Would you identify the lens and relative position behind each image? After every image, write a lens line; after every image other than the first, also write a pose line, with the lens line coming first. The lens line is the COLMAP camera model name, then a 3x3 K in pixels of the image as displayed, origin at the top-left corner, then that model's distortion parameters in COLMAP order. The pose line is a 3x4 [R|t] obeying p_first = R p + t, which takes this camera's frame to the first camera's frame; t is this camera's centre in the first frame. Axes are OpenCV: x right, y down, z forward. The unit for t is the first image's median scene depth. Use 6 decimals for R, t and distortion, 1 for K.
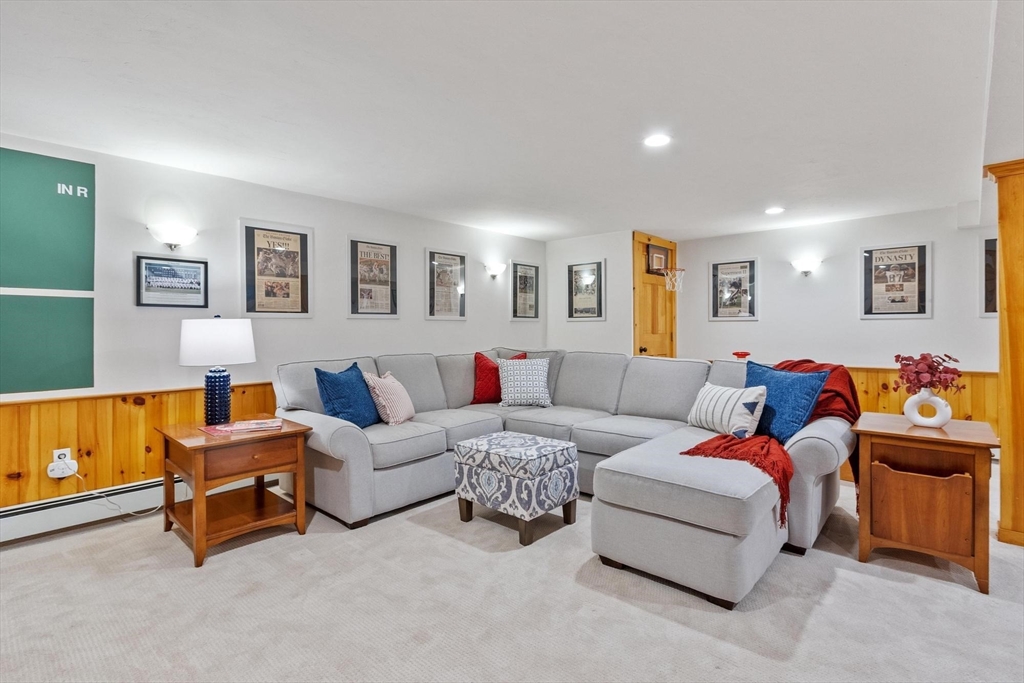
lens RADIAL K [[494.6, 0, 506.3], [0, 494.6, 332.3], [0, 0, 1]] dist [0.017172, -0.000772]
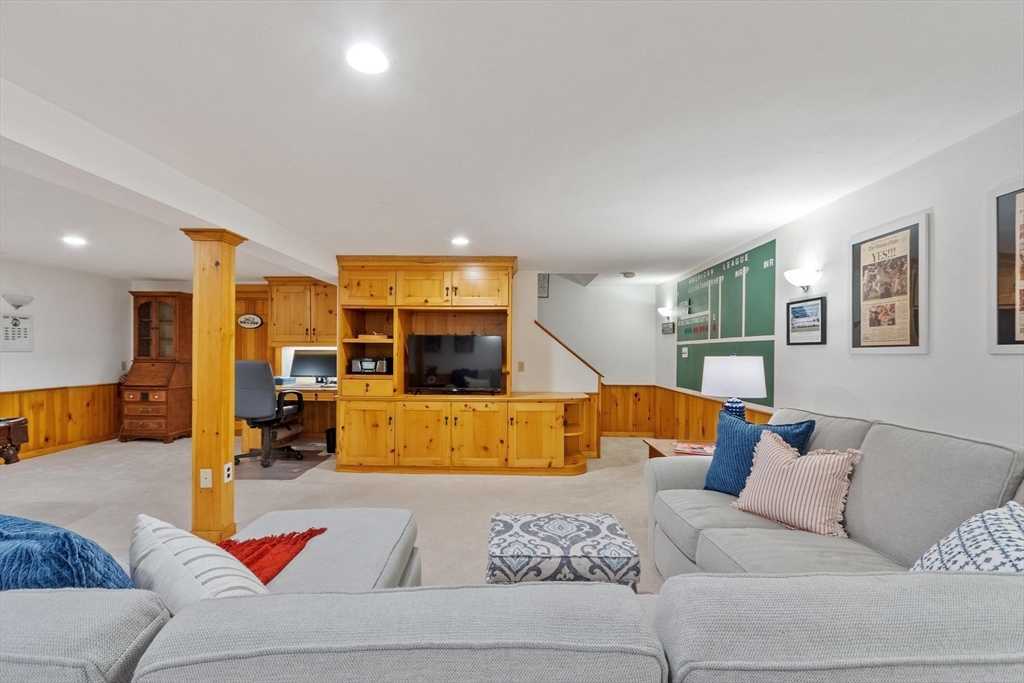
lens RADIAL K [[453.4, 0, 511.3], [0, 453.4, 352.2], [0, 0, 1]] dist [0.000038, -0.000262]
pose [[-0.734011, 0.007672, -0.679094, 0.414882], [0.002755, 0.999962, 0.008320, -0.040143], [0.679132, 0.004237, -0.734004, 1.160720]]
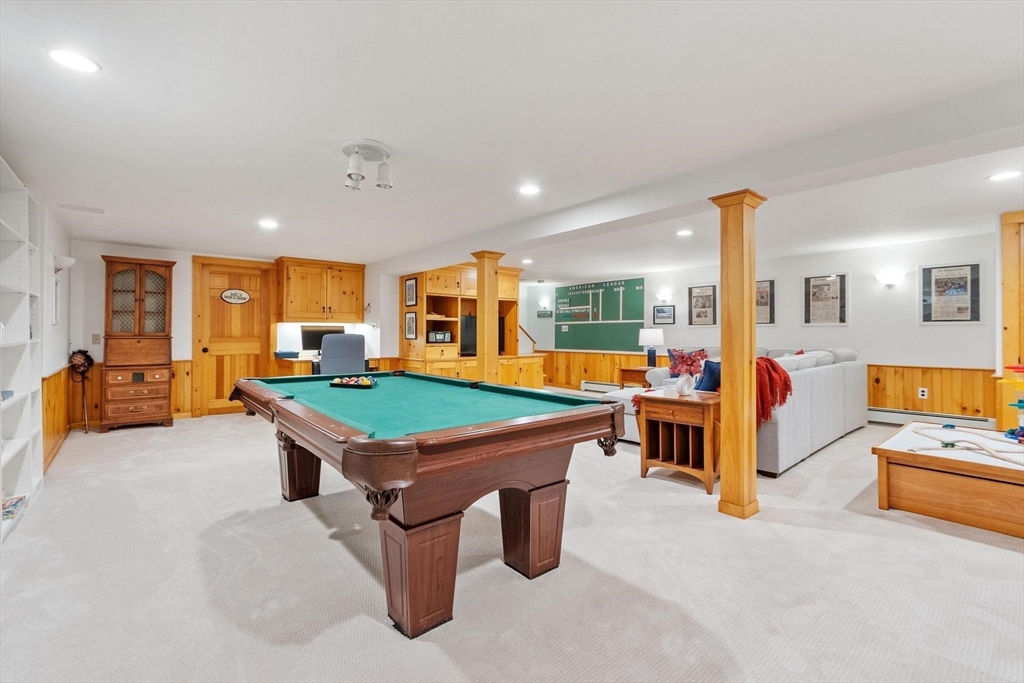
lens RADIAL K [[453.4, 0, 505.5], [0, 453.4, 331.2], [0, 0, 1]] dist [0.000038, -0.000262]
pose [[-0.097092, 0.005554, -0.995260, 1.621573], [0.000204, 0.999985, 0.005561, -0.024279], [0.995275, 0.000337, -0.097091, 0.360722]]
